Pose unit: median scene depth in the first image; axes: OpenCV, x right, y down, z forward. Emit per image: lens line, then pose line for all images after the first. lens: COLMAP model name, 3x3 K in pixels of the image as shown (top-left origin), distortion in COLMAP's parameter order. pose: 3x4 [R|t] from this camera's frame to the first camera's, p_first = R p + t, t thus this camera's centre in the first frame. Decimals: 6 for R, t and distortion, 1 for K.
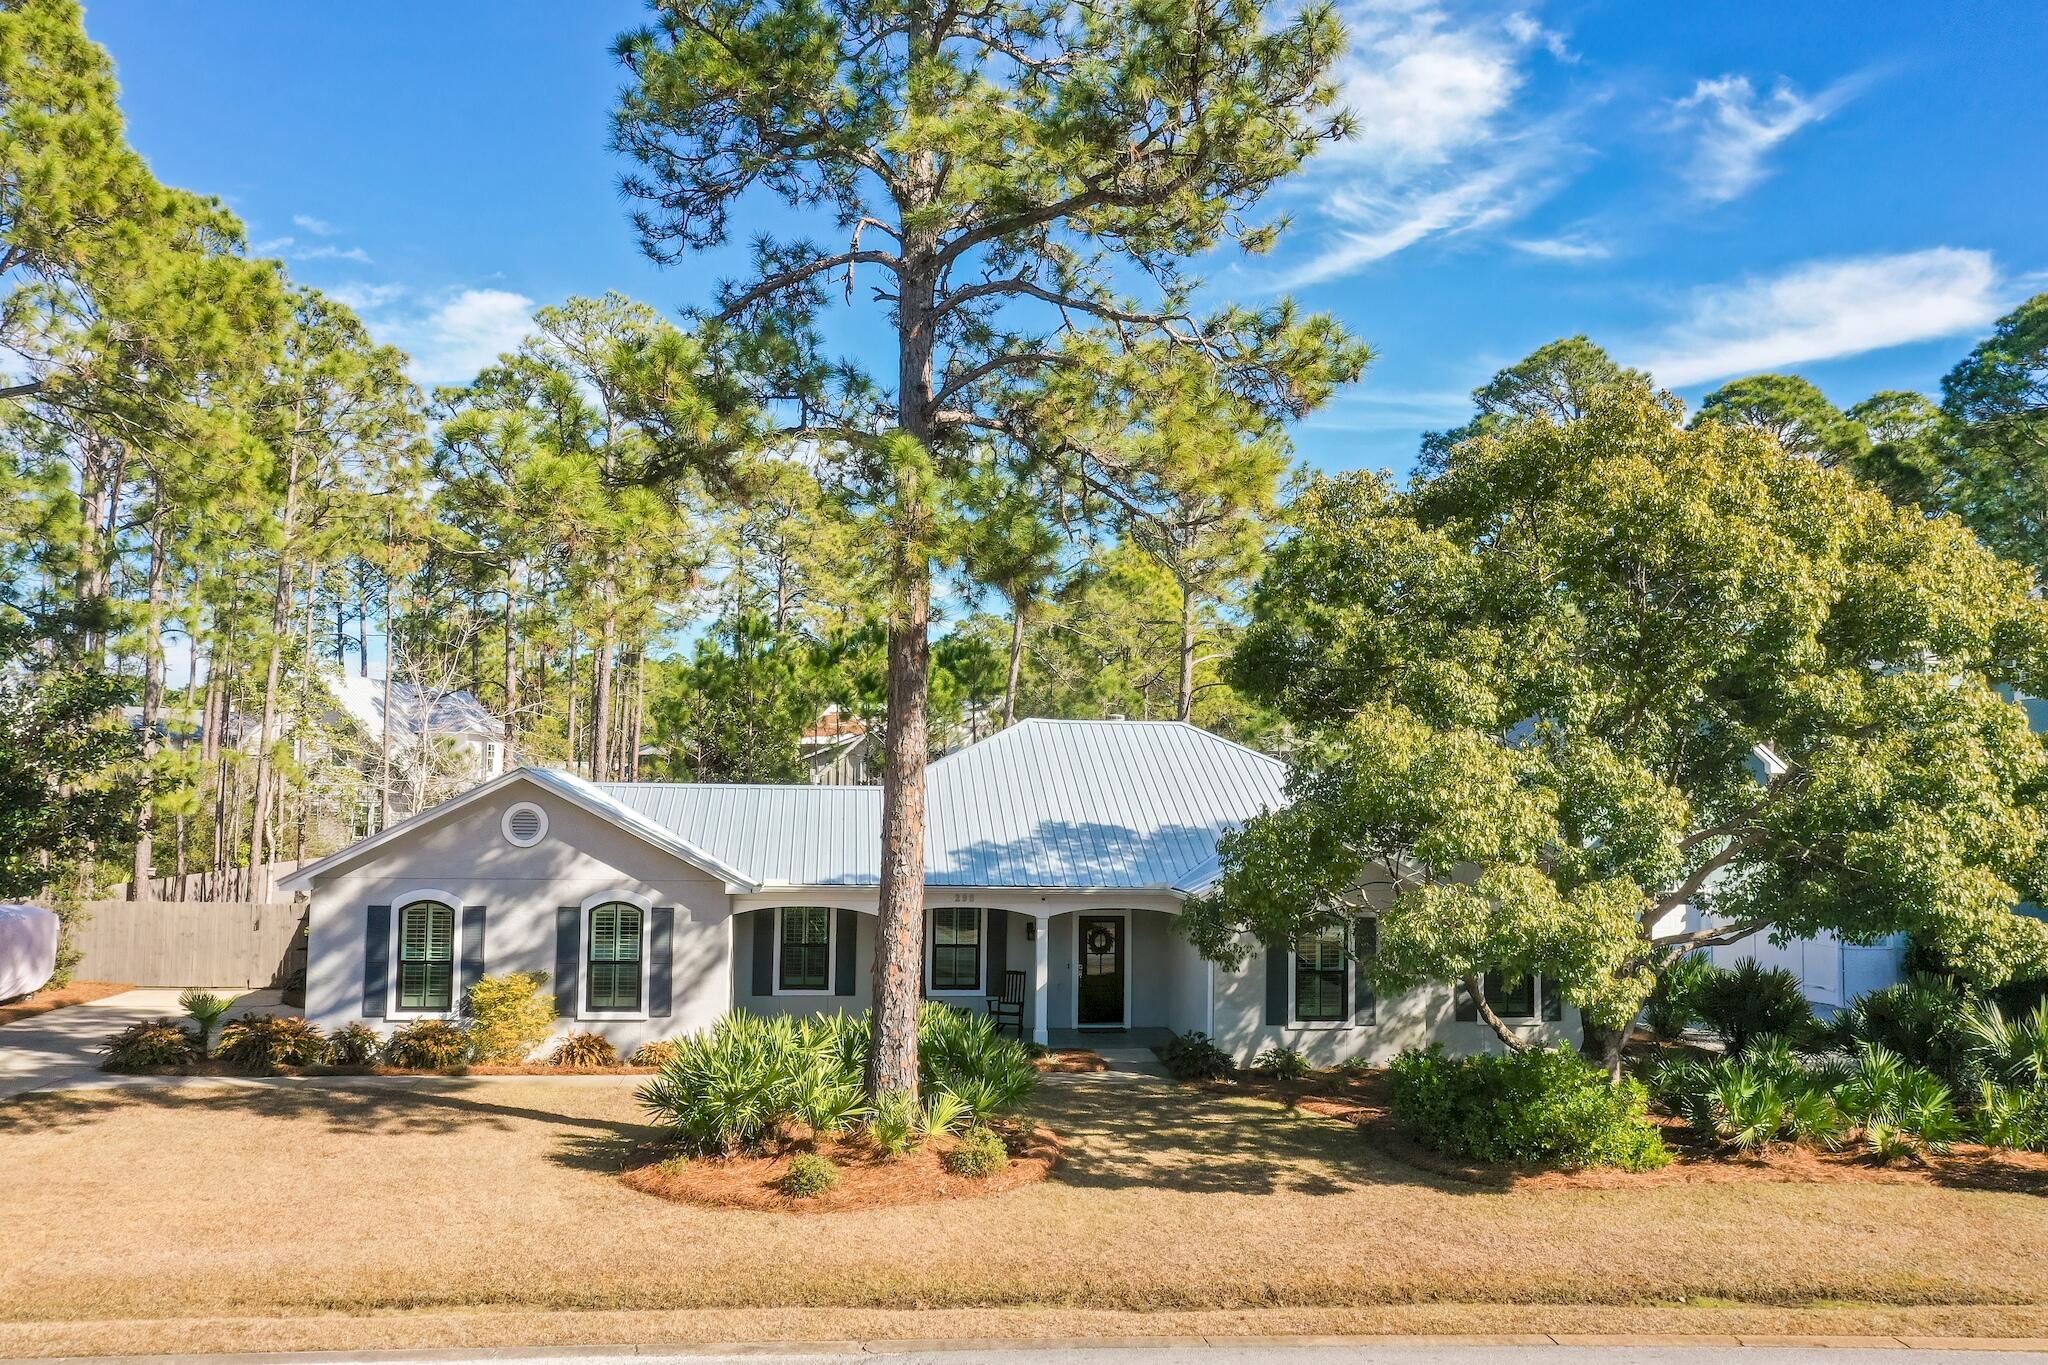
lens RADIAL K [[1656.2, 0, 1023.3], [0, 1656.2, 683.5], [0, 0, 1]] dist [-0.007505, -0.007781]
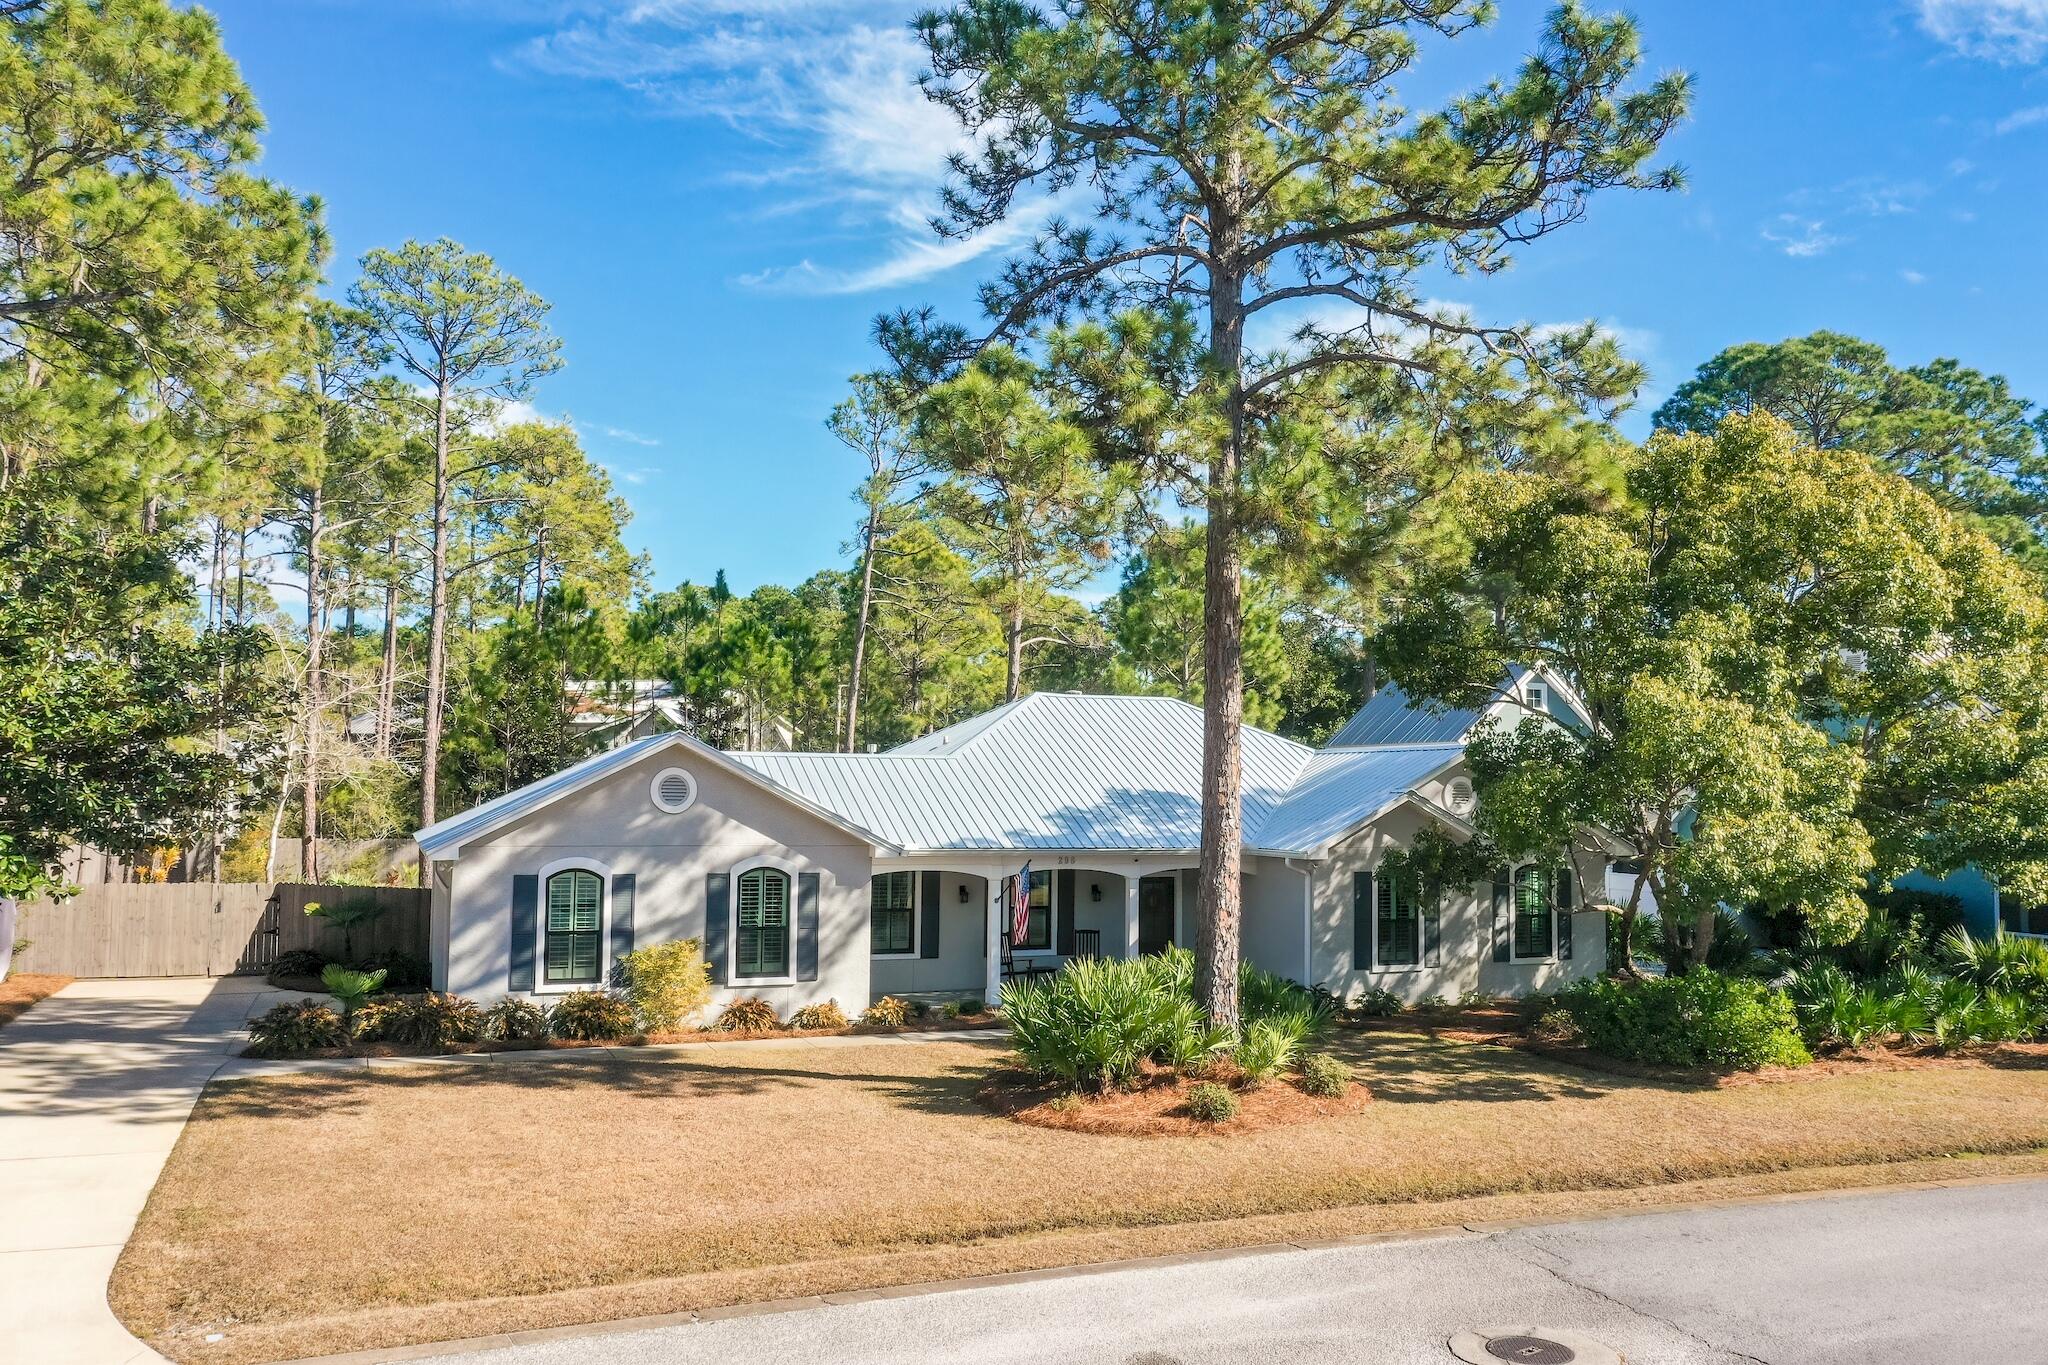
lens RADIAL K [[1656.2, 0, 1023.8], [0, 1656.2, 683.5], [0, 0, 1]] dist [-0.007505, -0.007781]
pose [[0.962465, 0.014539, 0.271017, -0.369656], [-0.016457, 0.999853, 0.004806, 0.014039], [-0.270908, -0.009086, 0.962562, -0.002929]]
